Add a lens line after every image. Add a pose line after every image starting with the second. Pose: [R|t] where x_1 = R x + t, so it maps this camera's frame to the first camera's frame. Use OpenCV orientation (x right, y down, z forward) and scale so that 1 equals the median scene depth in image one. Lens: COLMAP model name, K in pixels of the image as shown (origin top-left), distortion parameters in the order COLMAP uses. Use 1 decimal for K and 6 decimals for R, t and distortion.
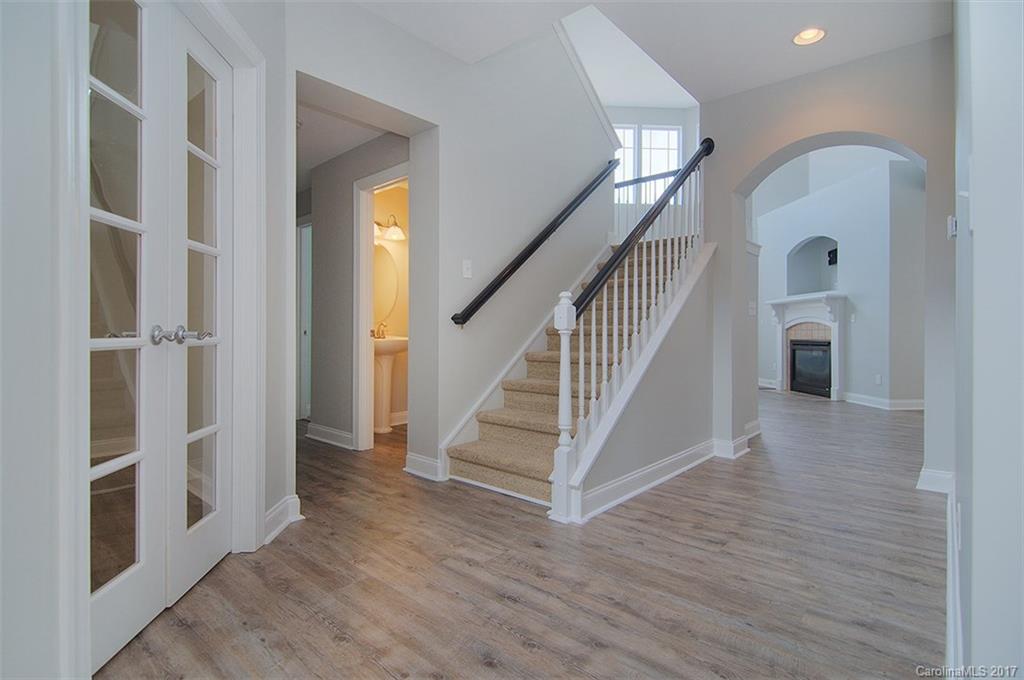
lens RADIAL K [[506.2, 0, 513.5], [0, 506.2, 342.3], [0, 0, 1]] dist [-0.014734, -0.002005]
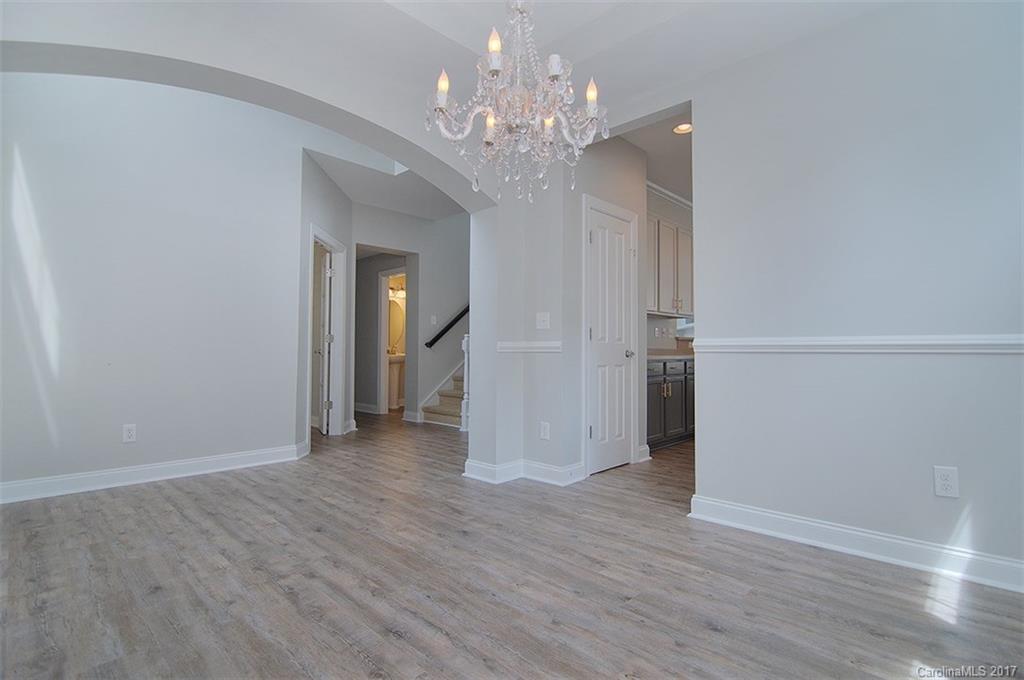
lens RADIAL K [[506.2, 0, 511.1], [0, 506.2, 341.3], [0, 0, 1]] dist [-0.014734, -0.002005]
pose [[0.999198, -0.002522, -0.039960, 0.263617], [0.001110, 0.999376, -0.035307, 0.010448], [0.040024, 0.035235, 0.998577, -0.891741]]
